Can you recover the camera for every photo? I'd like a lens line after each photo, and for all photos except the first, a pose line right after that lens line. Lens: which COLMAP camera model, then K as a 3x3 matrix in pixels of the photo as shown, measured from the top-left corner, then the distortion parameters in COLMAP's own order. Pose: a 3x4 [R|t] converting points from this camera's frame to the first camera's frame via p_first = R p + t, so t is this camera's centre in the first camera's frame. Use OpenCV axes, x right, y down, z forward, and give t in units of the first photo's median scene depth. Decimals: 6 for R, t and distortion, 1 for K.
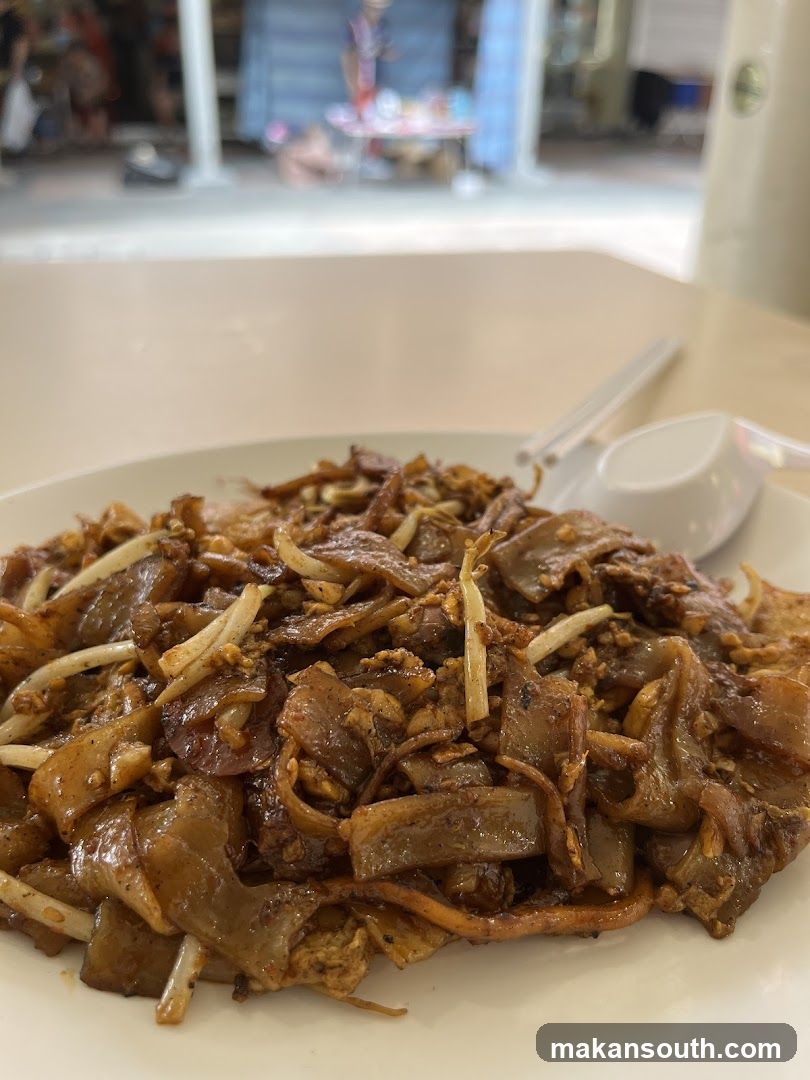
lens RADIAL K [[768.7, 0, 405.0], [0, 768.7, 540.0], [0, 0, 1]] dist [0.051658, -0.094776]
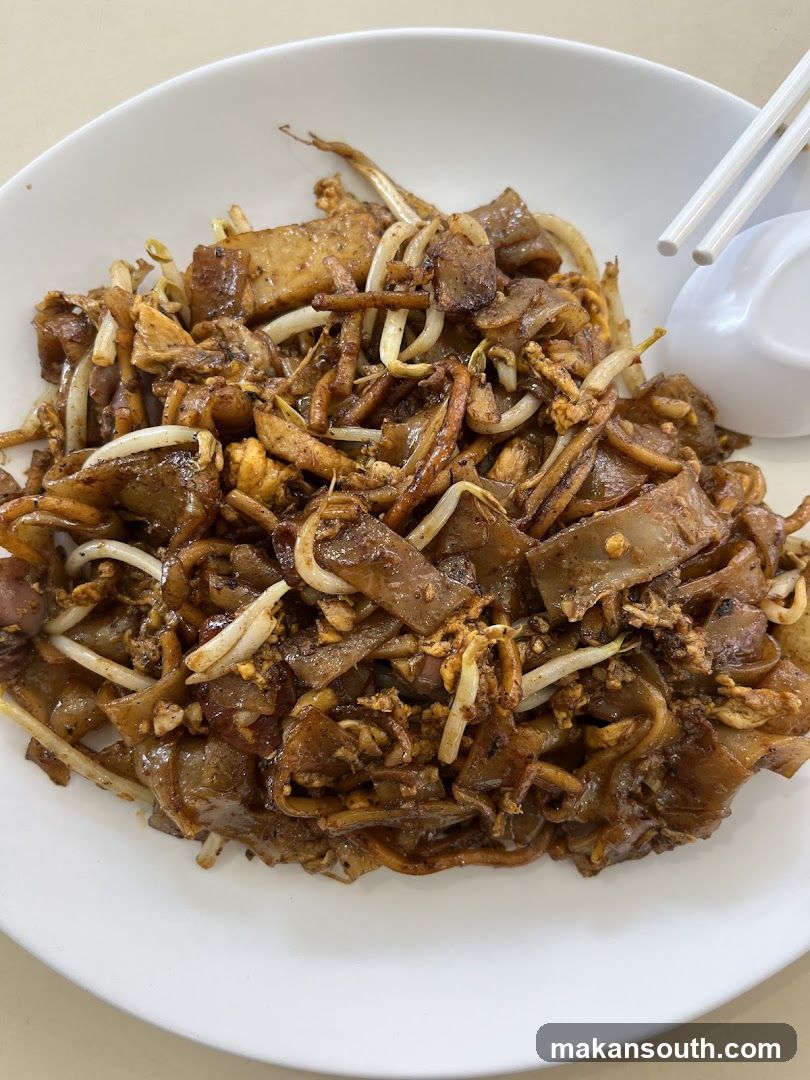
lens RADIAL K [[768.7, 0, 405.0], [0, 768.7, 540.0], [0, 0, 1]] dist [0.051658, -0.094776]
pose [[0.971240, 0.234561, -0.040915, 0.001911], [-0.116720, 0.618801, 0.776828, -0.844878], [0.207532, -0.749711, 0.628382, 0.462049]]
